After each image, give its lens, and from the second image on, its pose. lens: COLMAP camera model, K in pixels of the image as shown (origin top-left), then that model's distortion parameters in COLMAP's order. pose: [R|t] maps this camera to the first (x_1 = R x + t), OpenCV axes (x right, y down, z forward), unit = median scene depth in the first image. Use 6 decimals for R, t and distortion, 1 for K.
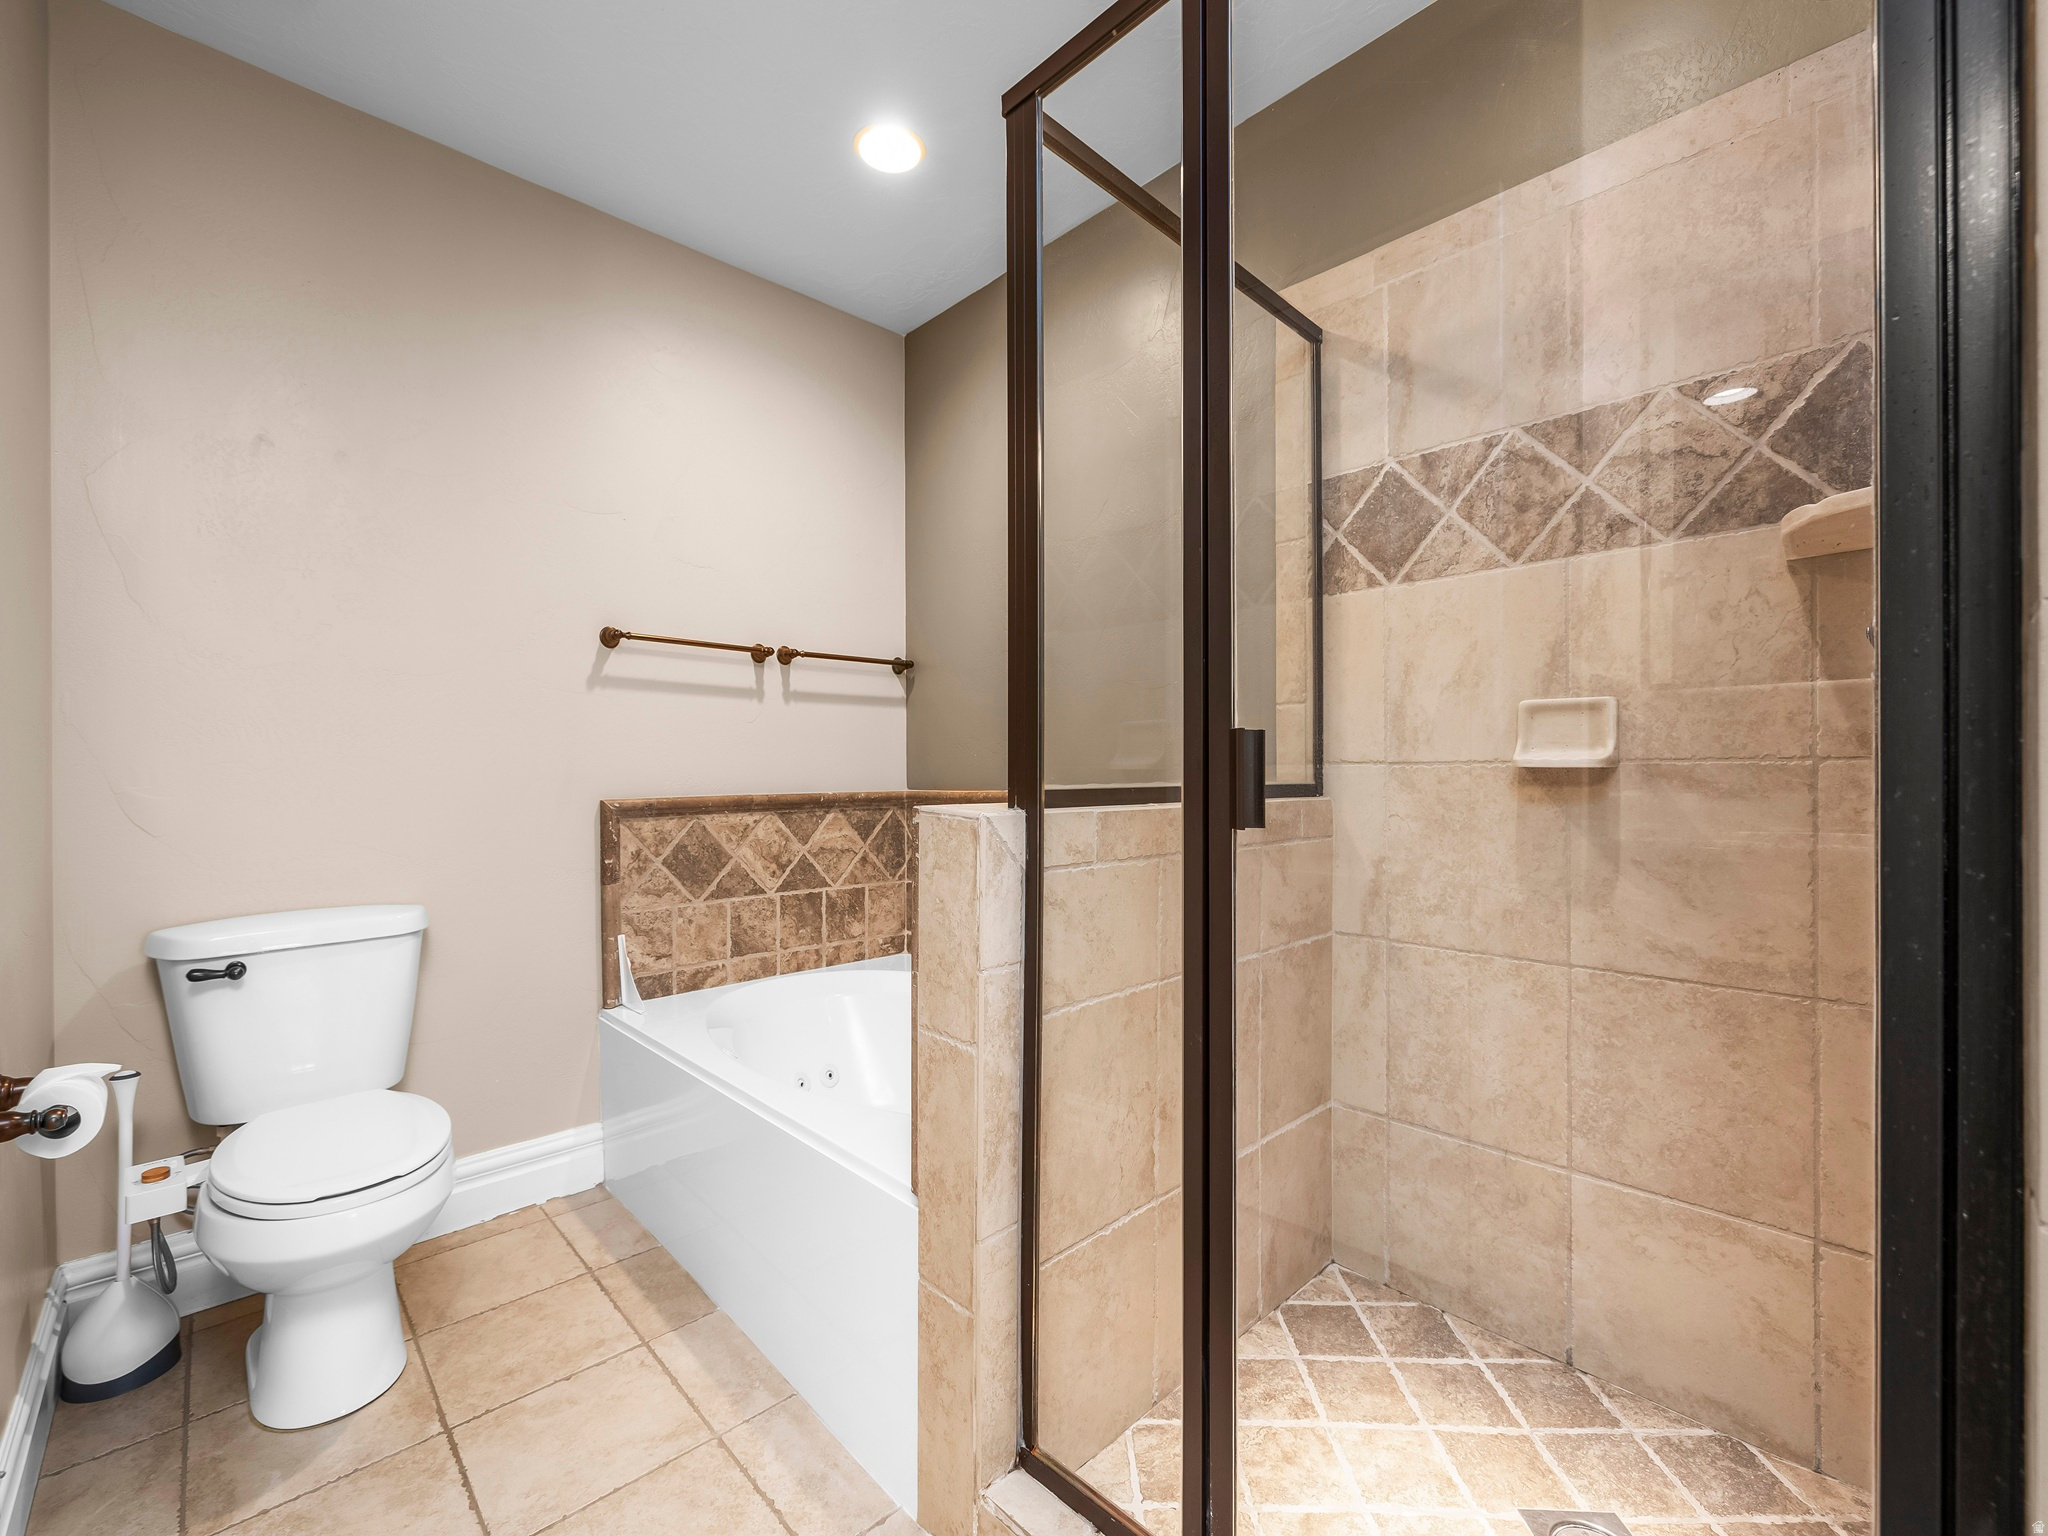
lens RADIAL K [[861.2, 0, 1009.8], [0, 861.2, 767.4], [0, 0, 1]] dist [-0.002954, 0.000157]
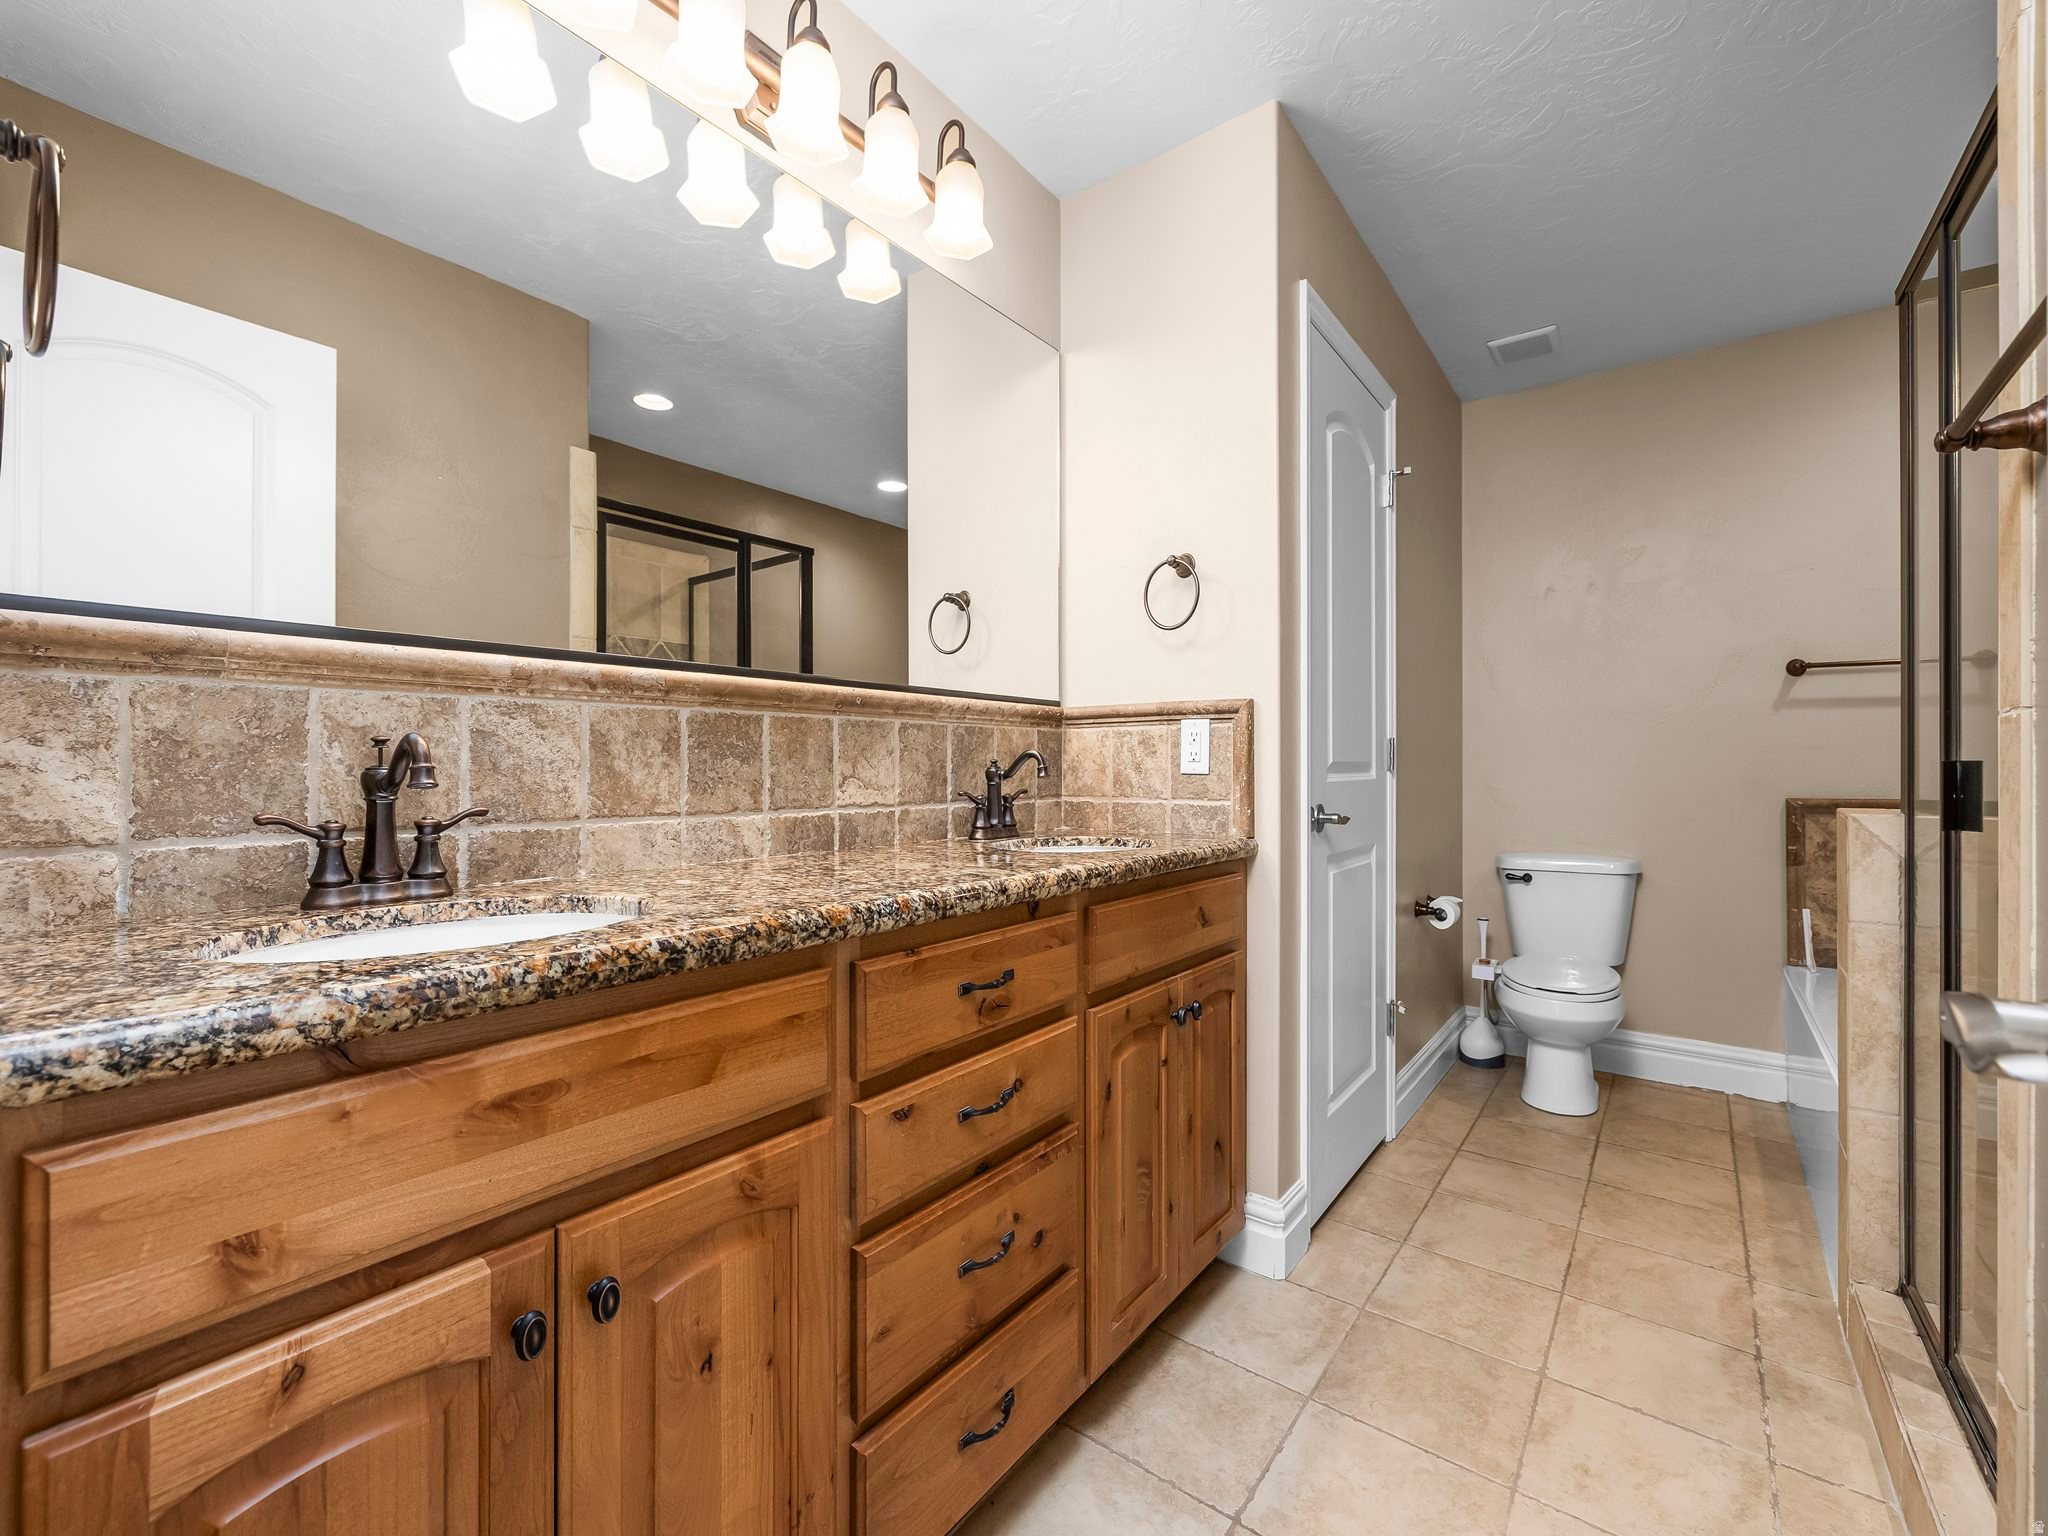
lens RADIAL K [[861.2, 0, 1009.8], [0, 861.2, 767.4], [0, 0, 1]] dist [-0.002954, 0.000157]
pose [[0.154837, 0.007529, -0.987911, 0.717718], [0.003312, 0.999961, 0.008140, -0.025867], [0.987934, -0.004532, 0.154806, -0.384045]]
